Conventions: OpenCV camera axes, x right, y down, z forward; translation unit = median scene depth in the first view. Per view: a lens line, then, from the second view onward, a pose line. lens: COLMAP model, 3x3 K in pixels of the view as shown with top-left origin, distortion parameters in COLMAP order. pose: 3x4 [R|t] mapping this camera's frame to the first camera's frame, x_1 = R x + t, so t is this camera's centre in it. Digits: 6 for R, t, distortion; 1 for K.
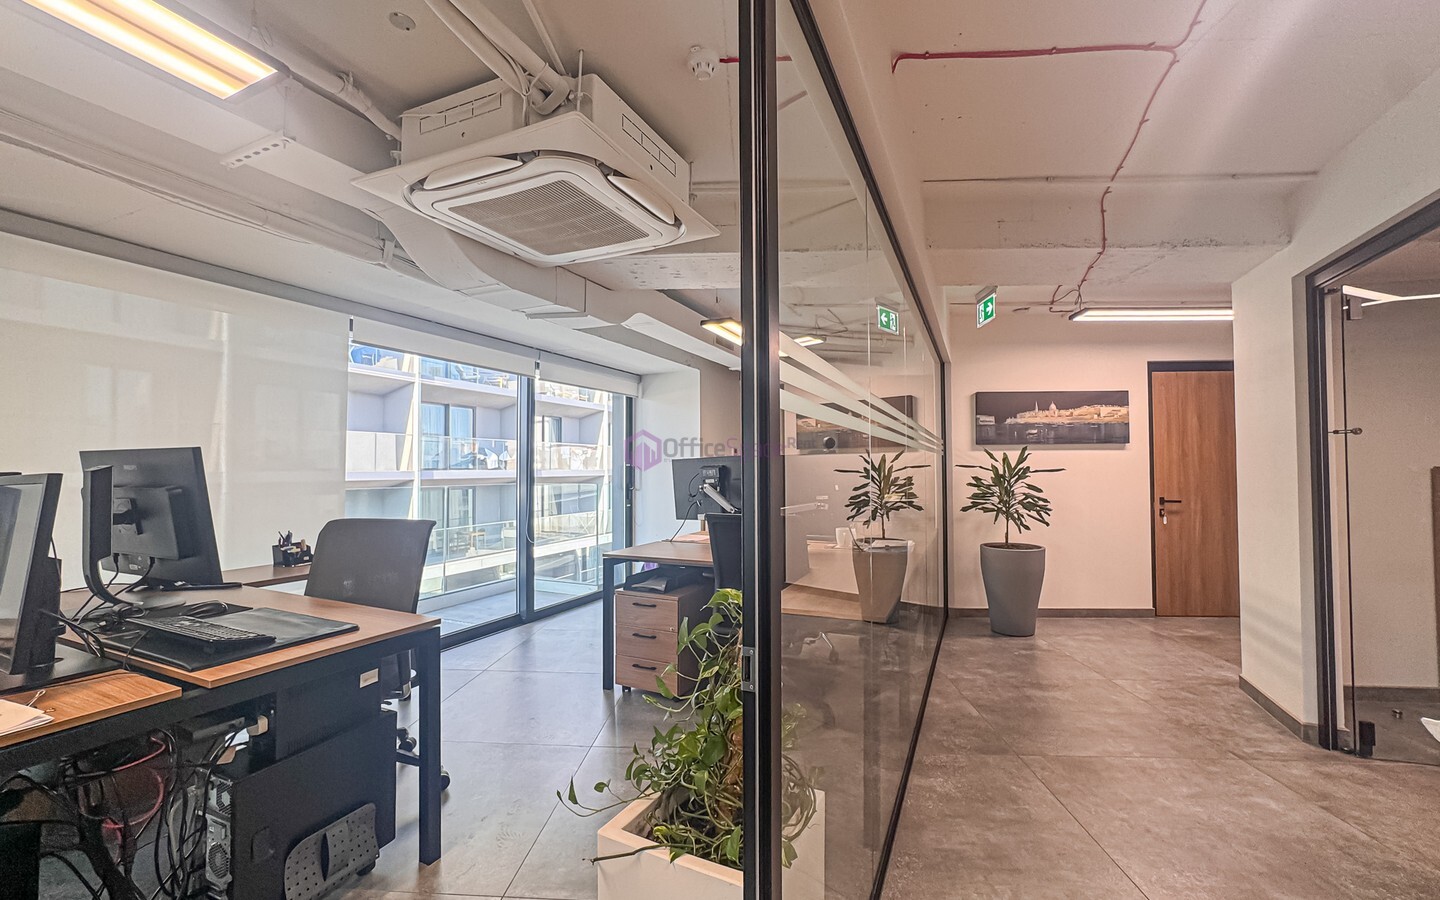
lens RADIAL K [[611.5, 0, 718.0], [0, 611.5, 451.4], [0, 0, 1]] dist [-0.036725, 0.023393]
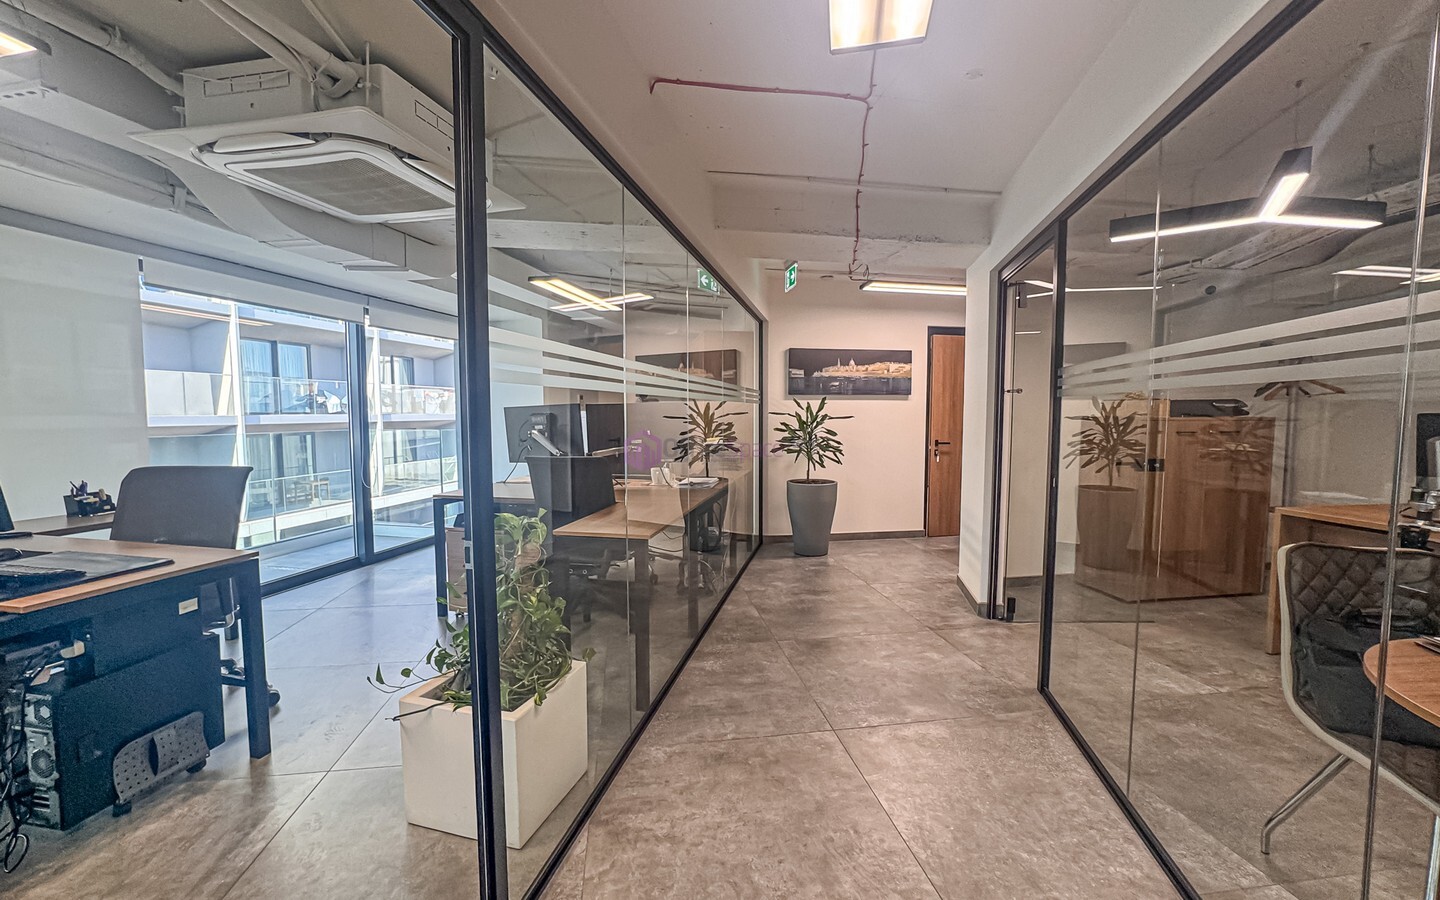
lens RADIAL K [[609.2, 0, 724.6], [0, 609.2, 454.5], [0, 0, 1]] dist [-0.027536, 0.015079]
pose [[0.977193, -0.011803, 0.212026, 0.101820], [-0.008847, 0.995324, 0.096183, -0.013837], [-0.212170, -0.095865, 0.972519, -0.169889]]
